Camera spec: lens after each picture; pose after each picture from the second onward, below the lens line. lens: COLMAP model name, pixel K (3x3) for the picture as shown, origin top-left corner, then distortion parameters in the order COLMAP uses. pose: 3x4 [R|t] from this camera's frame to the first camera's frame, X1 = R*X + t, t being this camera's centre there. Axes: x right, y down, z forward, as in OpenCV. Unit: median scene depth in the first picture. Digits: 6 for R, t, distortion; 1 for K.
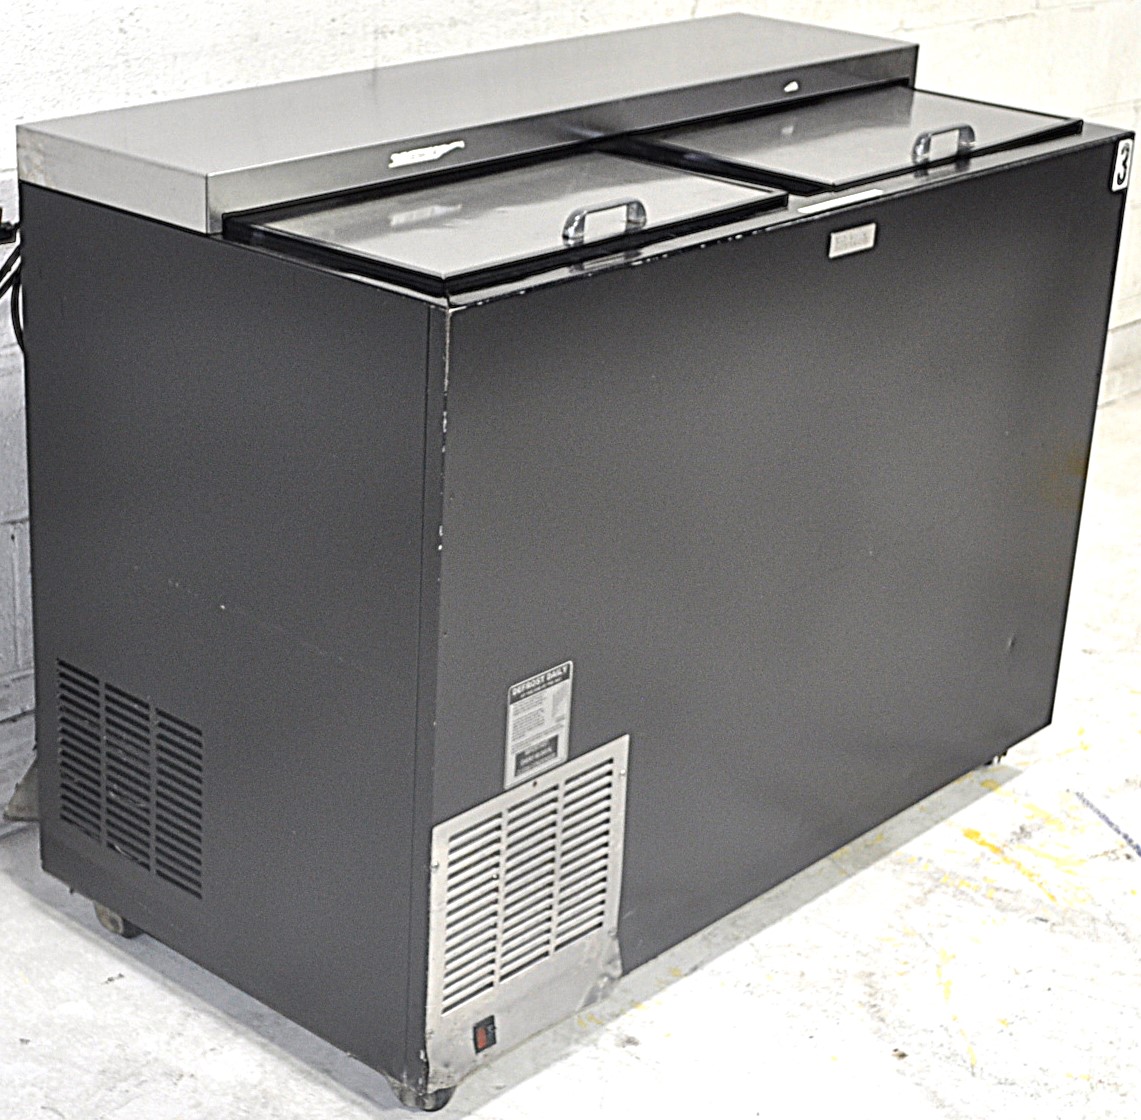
lens RADIAL K [[2399.9, 0, 569.8], [0, 2399.9, 561.8], [0, 0, 1]] dist [0.057035, 0.000000]
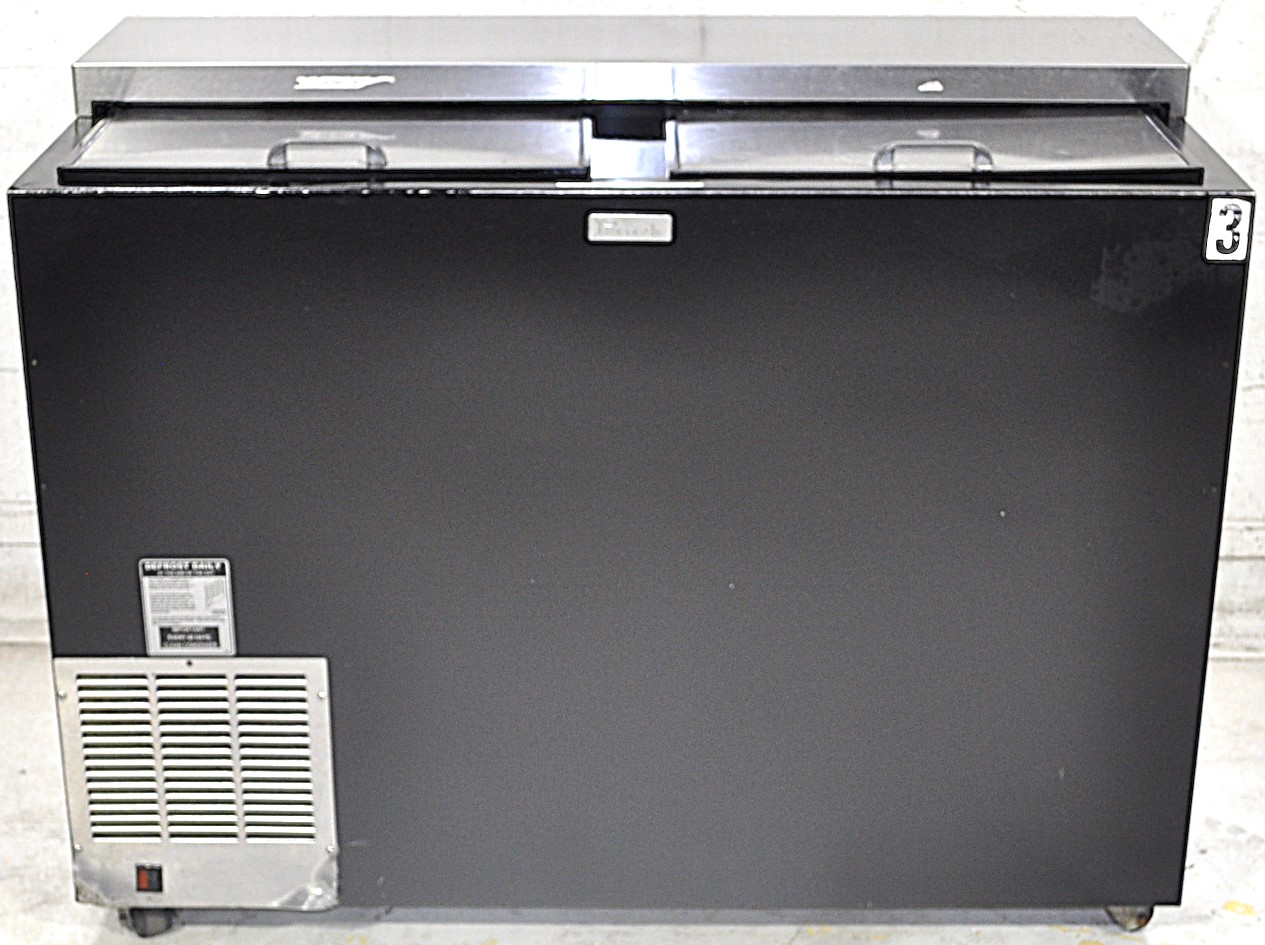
lens RADIAL K [[2258.4, 0, 633.5], [0, 2258.4, 472.8], [0, 0, 1]] dist [0.011126, 0.000000]
pose [[0.650017, 0.233712, -0.723088, 0.813450], [-0.254849, 0.963471, 0.082312, -0.121069], [0.715912, 0.130774, 0.685834, 0.436876]]
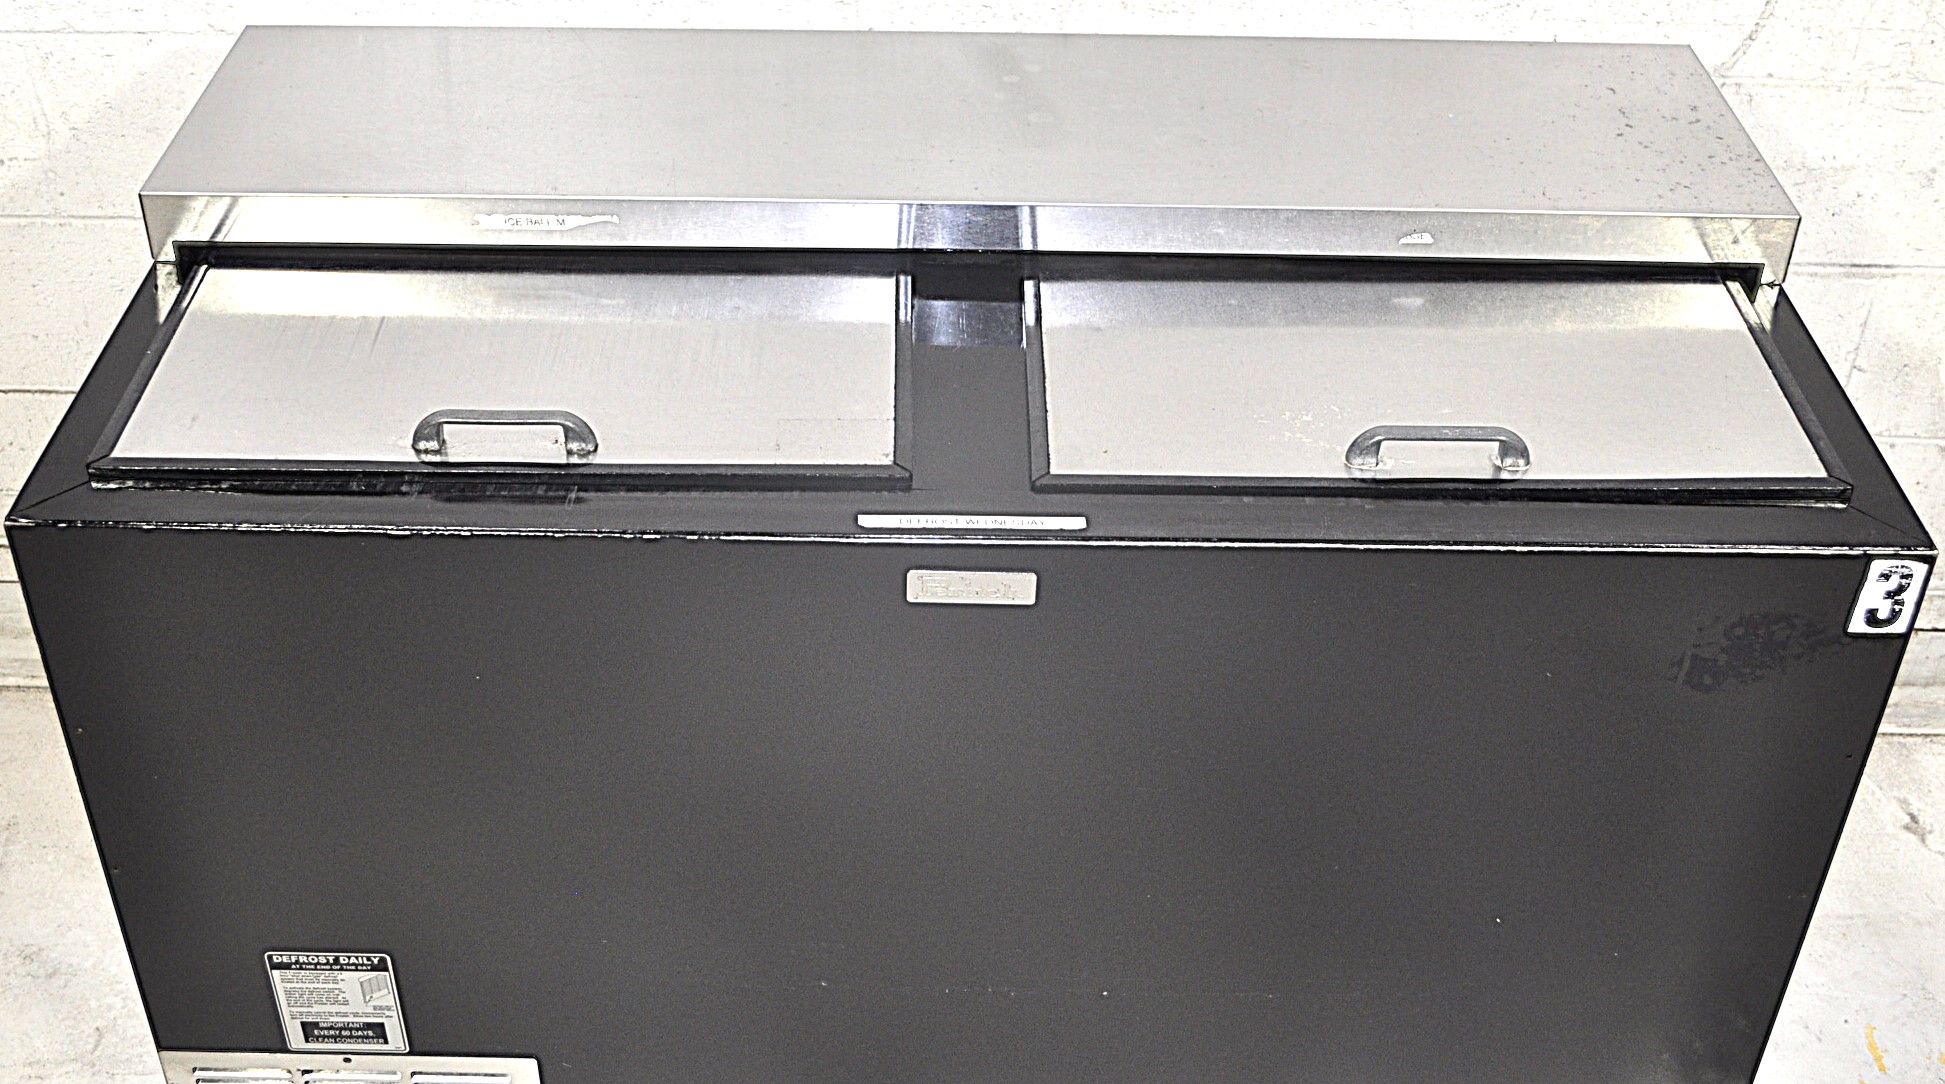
lens RADIAL K [[2132.9, 0, 956.9], [0, 2132.9, 390.1], [0, 0, 1]] dist [-0.034142, 0.000000]
pose [[0.649984, 0.390894, -0.651708, 0.466340], [-0.267564, 0.920370, 0.285181, -0.347370], [0.711288, -0.010989, 0.702815, 0.658218]]
